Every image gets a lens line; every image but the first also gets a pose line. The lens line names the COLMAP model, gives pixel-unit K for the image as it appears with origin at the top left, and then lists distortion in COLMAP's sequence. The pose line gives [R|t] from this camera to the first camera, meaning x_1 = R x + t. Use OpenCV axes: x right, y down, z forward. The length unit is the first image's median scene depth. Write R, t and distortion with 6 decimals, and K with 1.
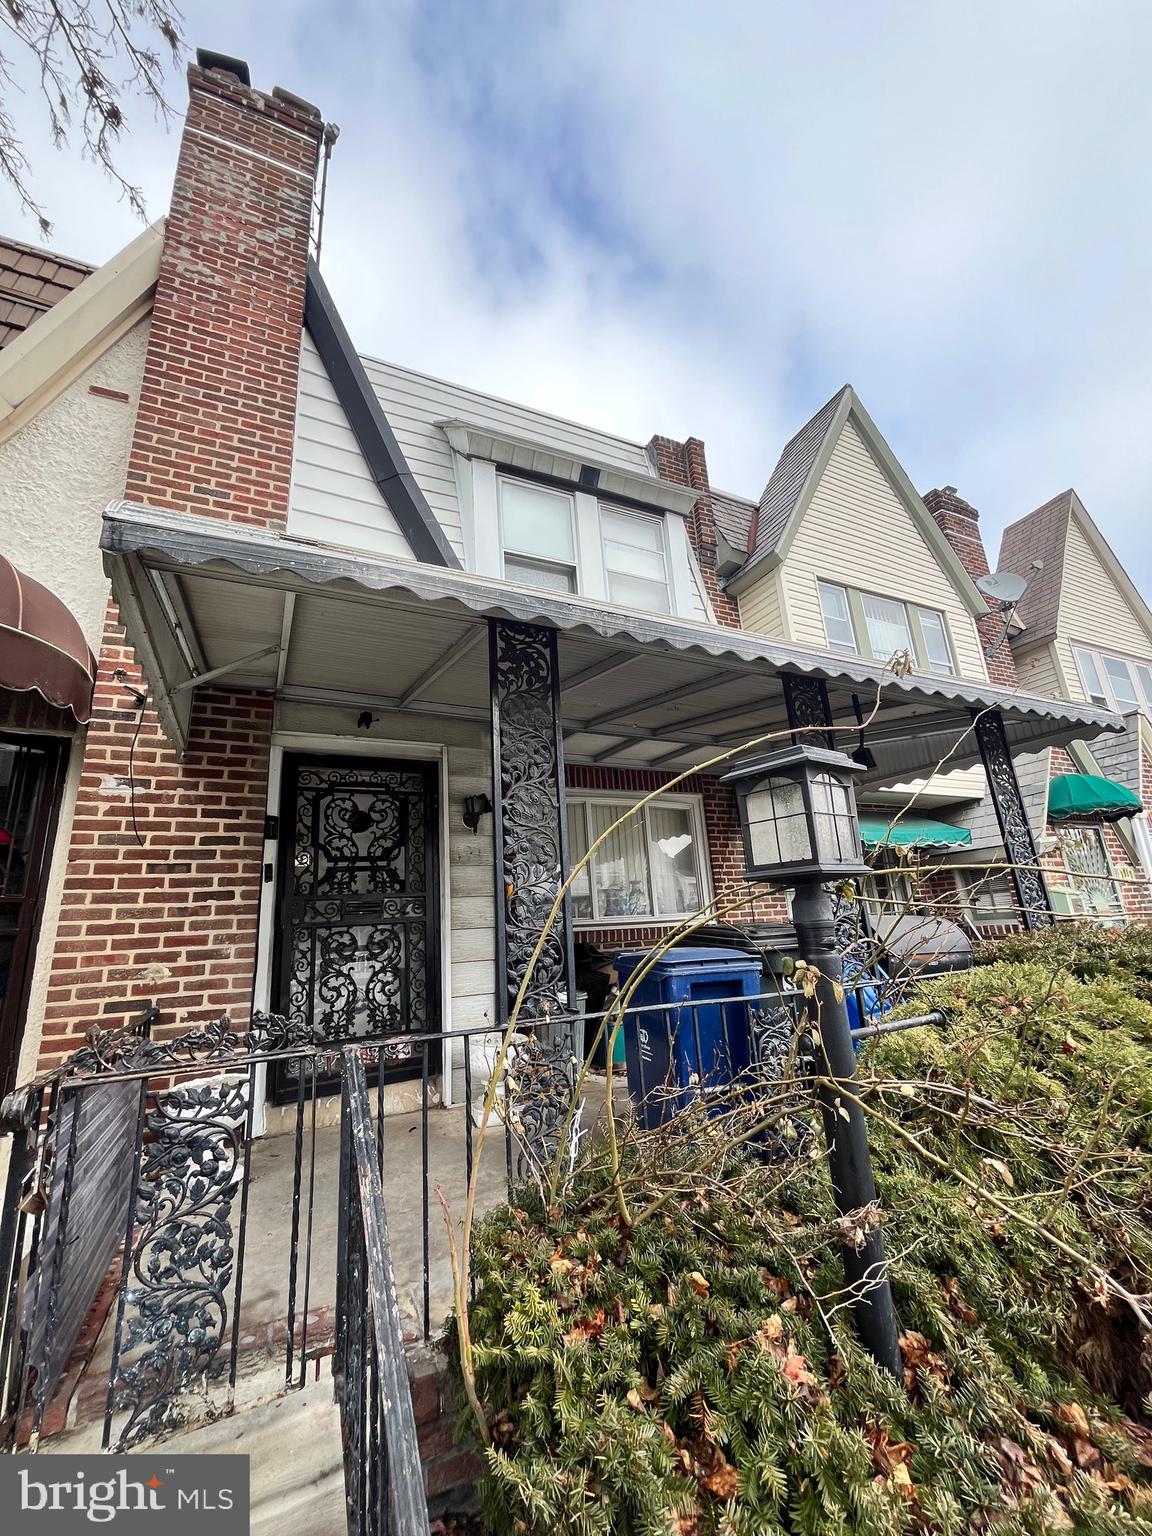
lens RADIAL K [[616.1, 0, 568.7], [0, 616.1, 766.9], [0, 0, 1]] dist [-0.001221, -0.000734]
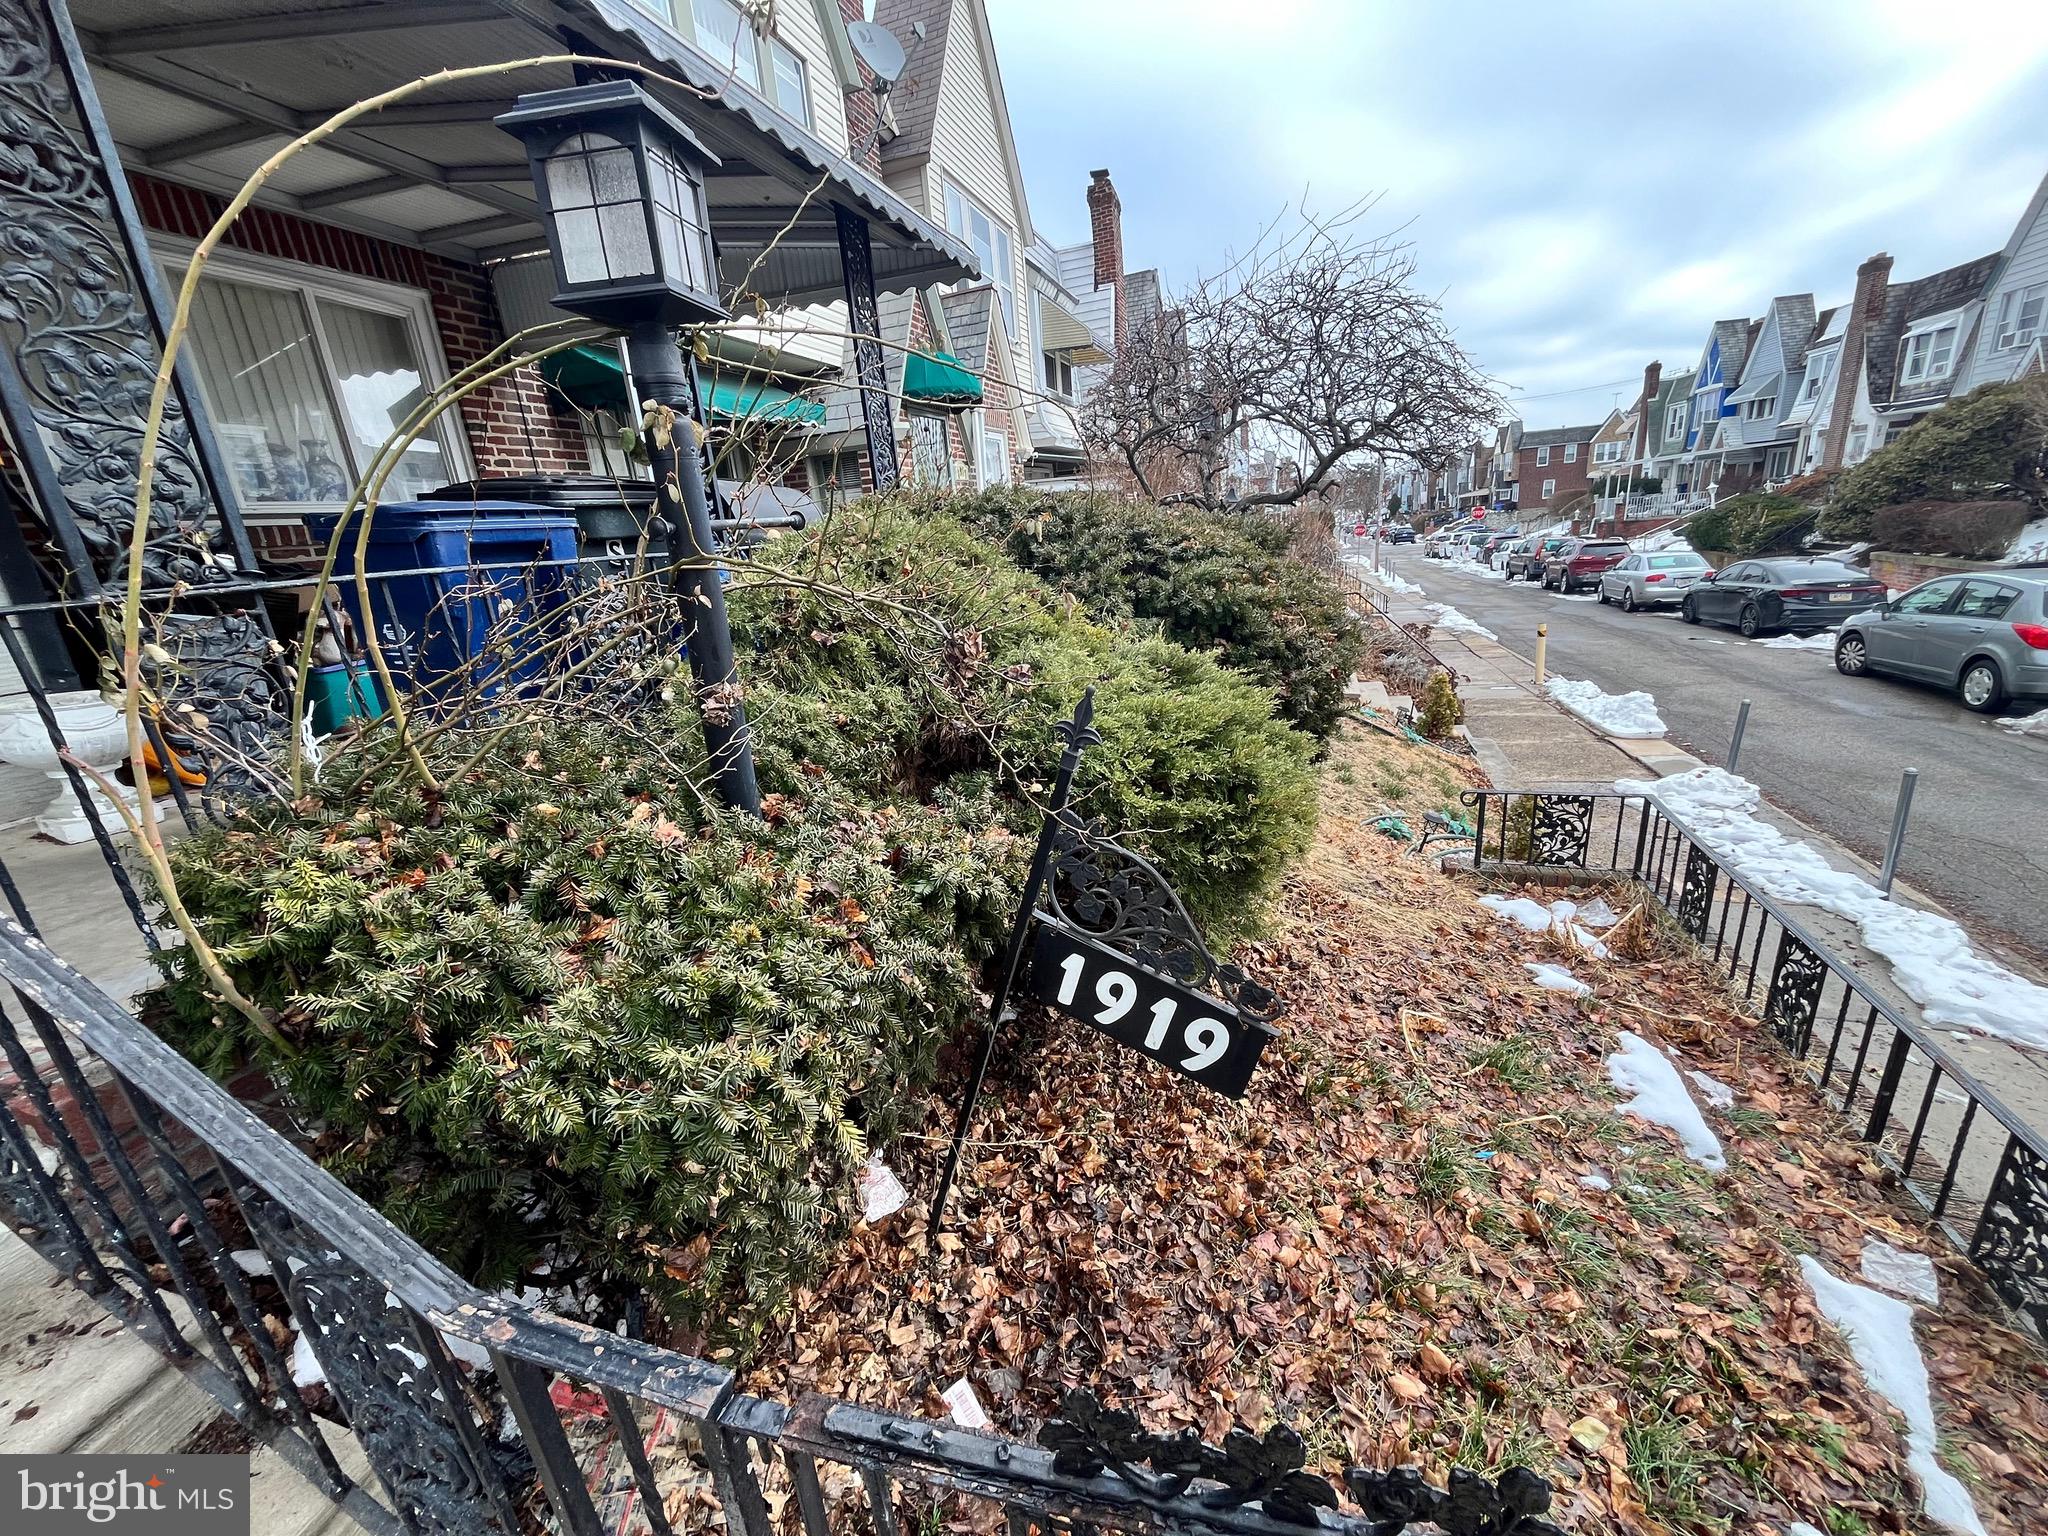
lens RADIAL K [[821.5, 0, 1019.2], [0, 821.5, 781.9], [0, 0, 1]] dist [-0.001221, -0.000734]
pose [[0.699246, -0.217915, 0.680858, -0.031335], [-0.146150, 0.888716, 0.434539, 0.063243], [-0.699782, -0.403357, 0.589583, -0.039384]]
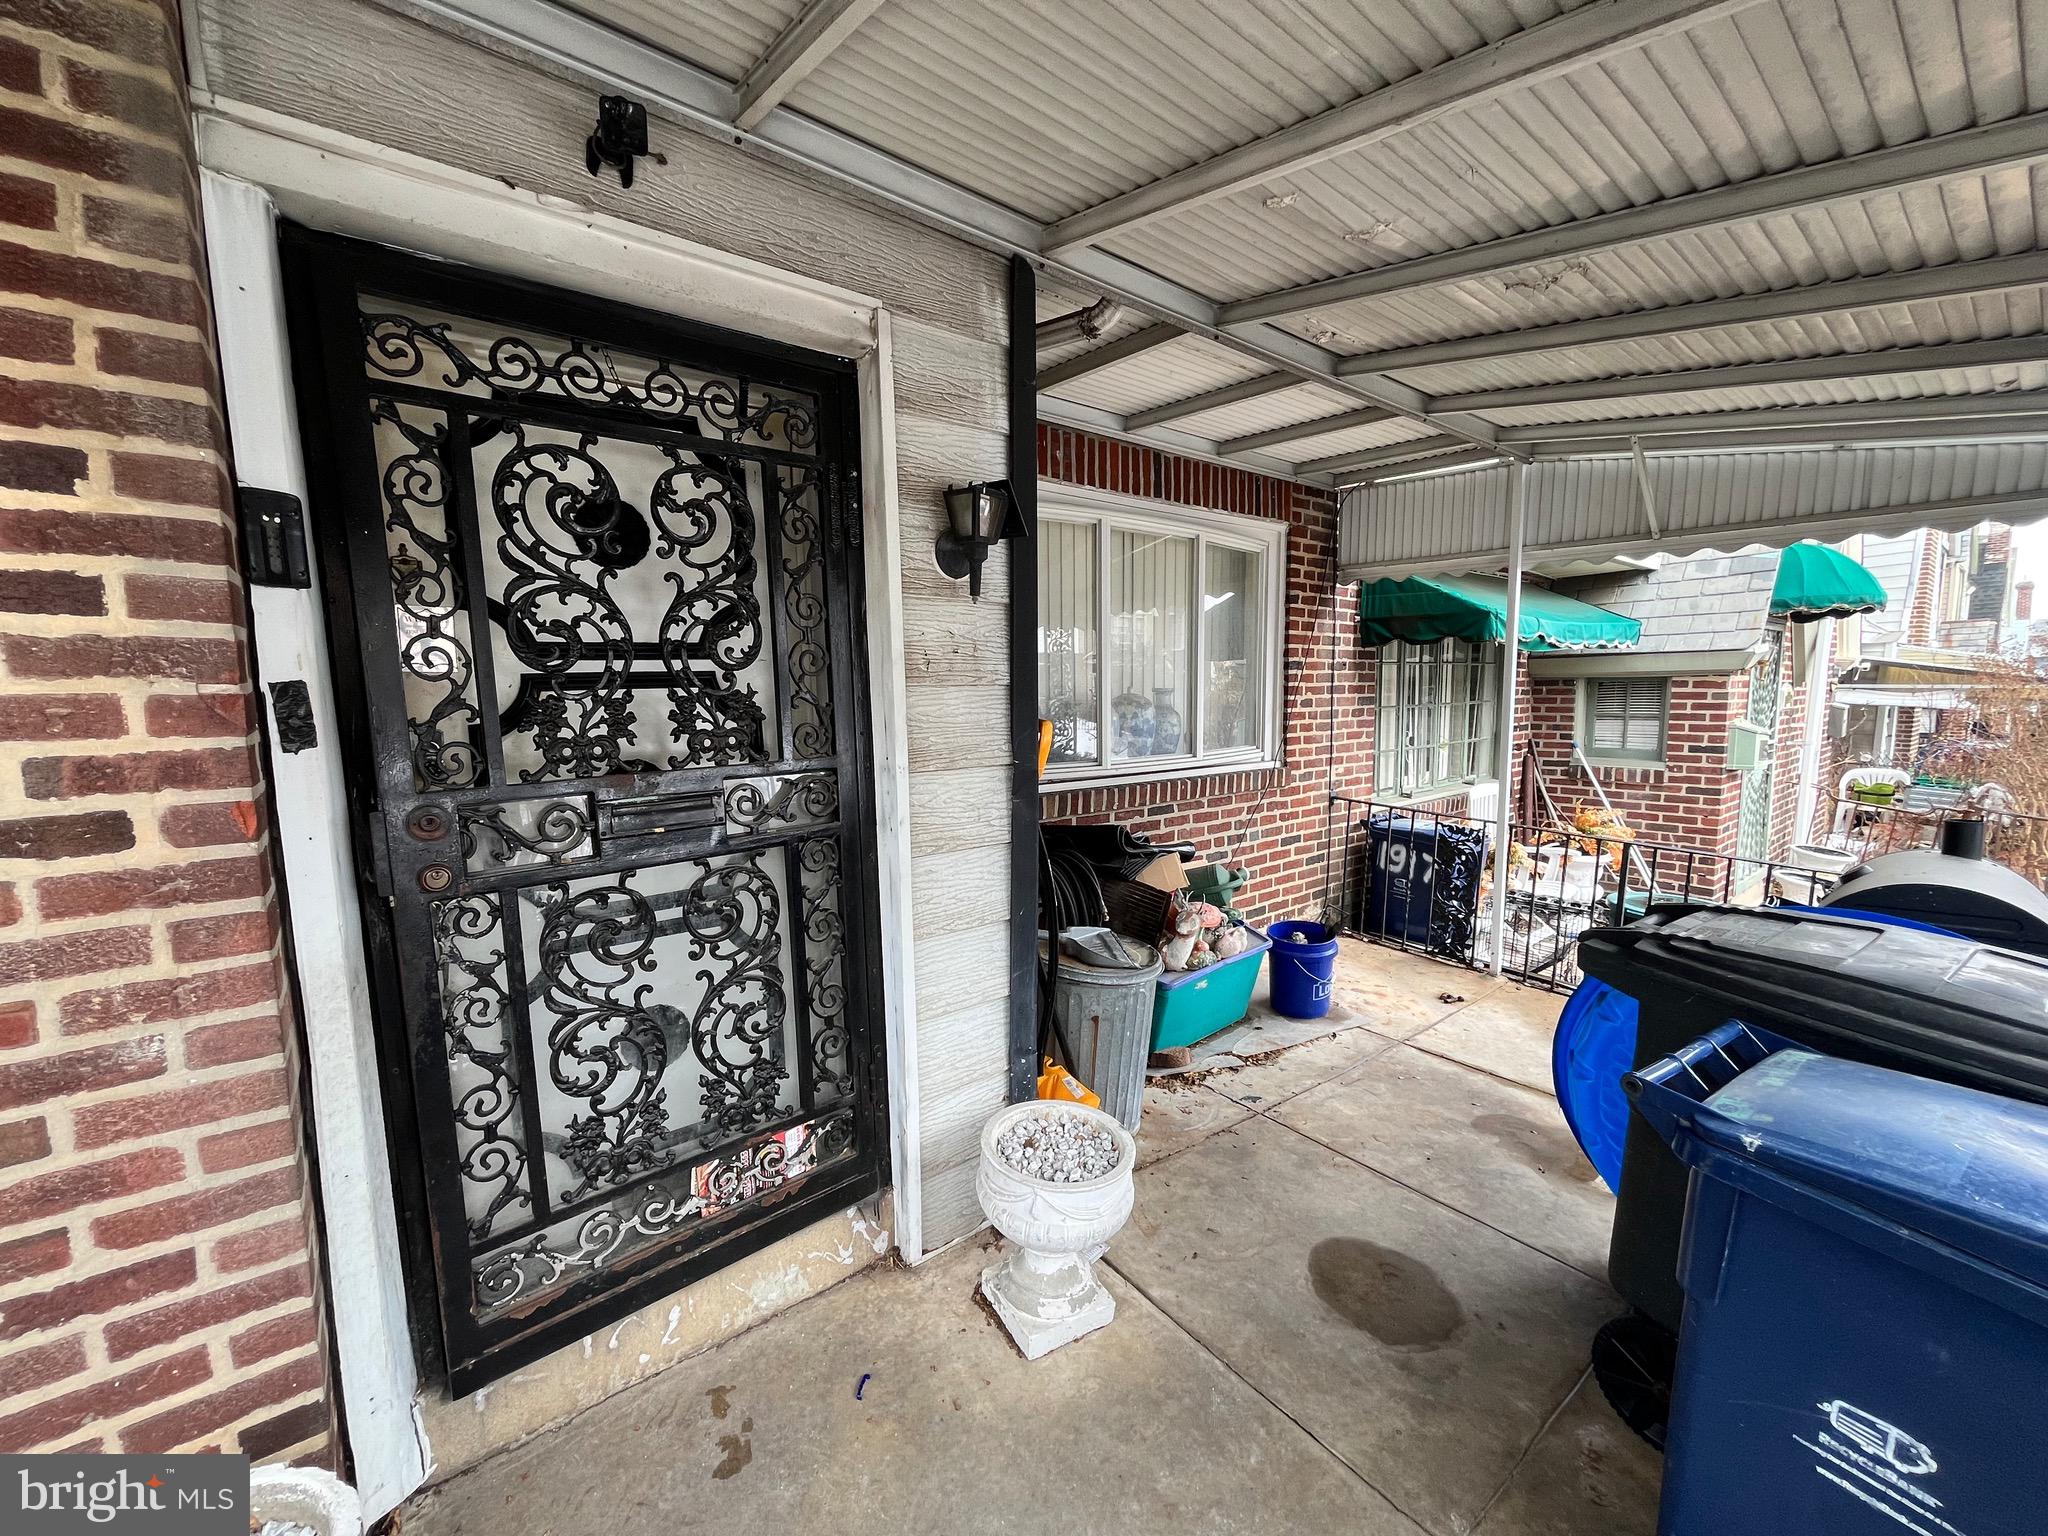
lens RADIAL K [[821.5, 0, 1023.2], [0, 821.5, 780.6], [0, 0, 1]] dist [-0.001221, -0.000734]
pose [[0.976257, 0.022373, 0.215457, -0.238555], [-0.099271, 0.930262, 0.353211, 0.038947], [-0.192529, -0.366213, 0.910396, 0.565533]]
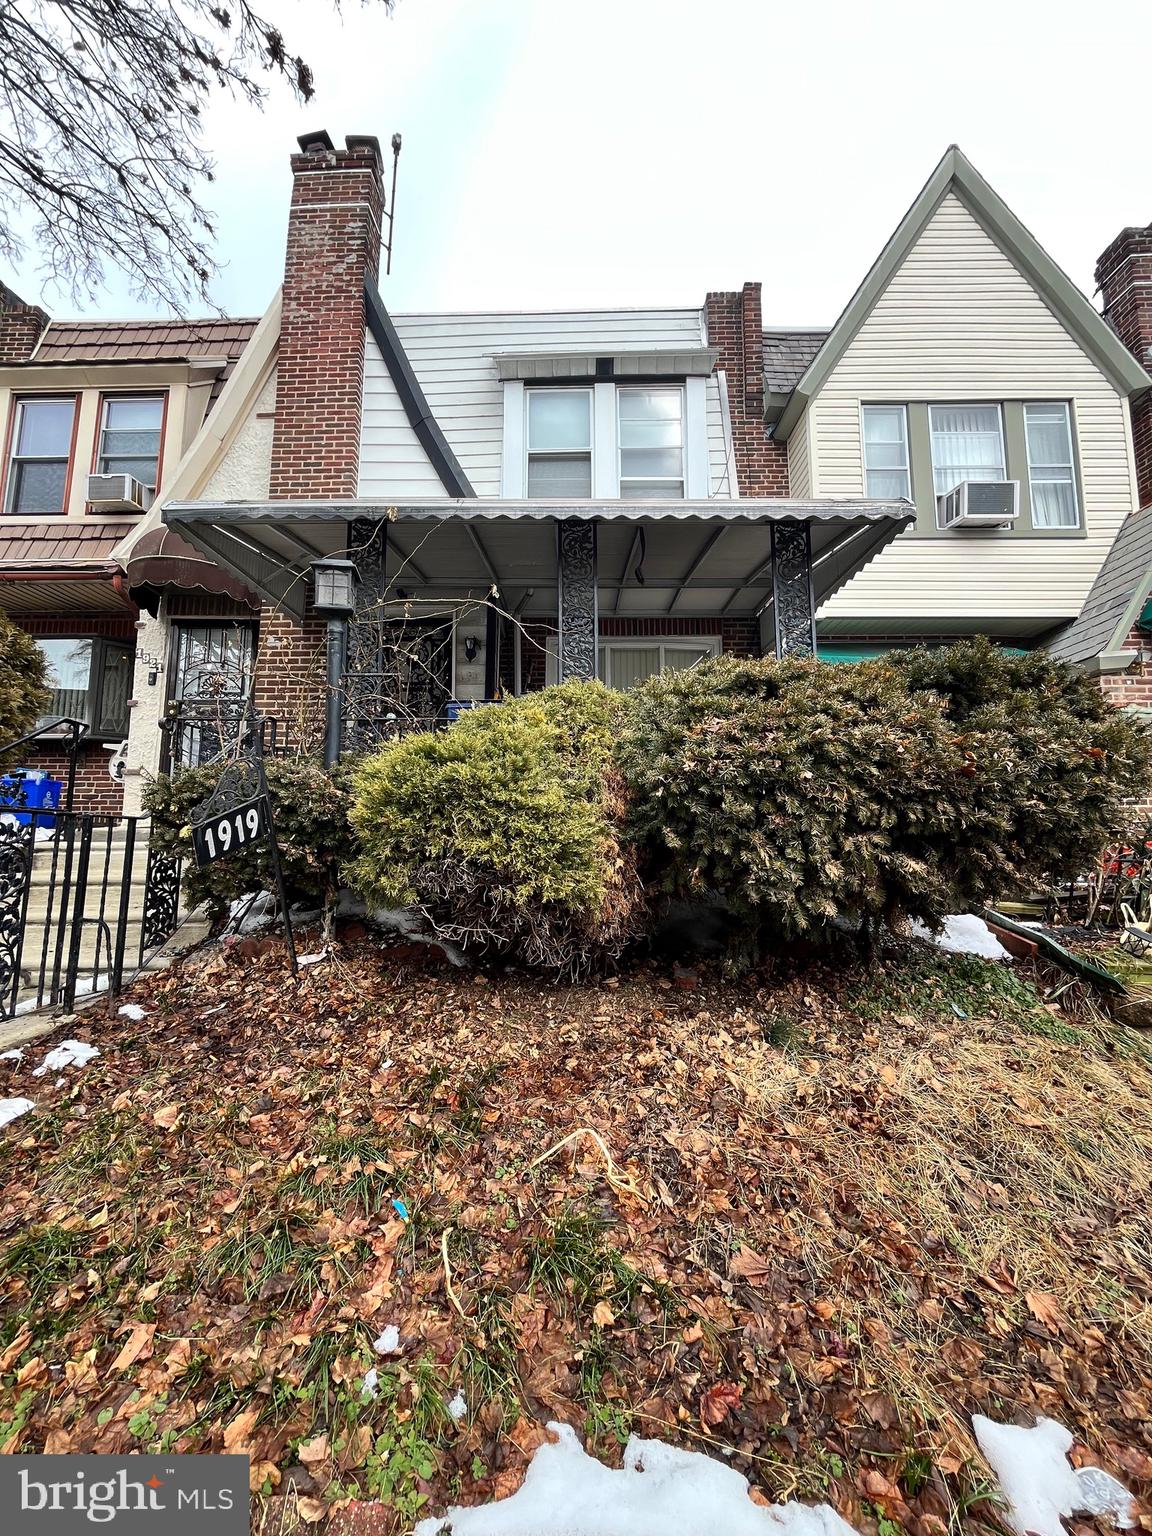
lens RADIAL K [[616.1, 0, 567.1], [0, 616.1, 764.5], [0, 0, 1]] dist [-0.001221, -0.000734]
pose [[0.892259, 0.006054, -0.451483, 0.800445], [0.065582, 0.987569, 0.142852, 0.164788], [0.446735, -0.157070, 0.880770, -0.291154]]
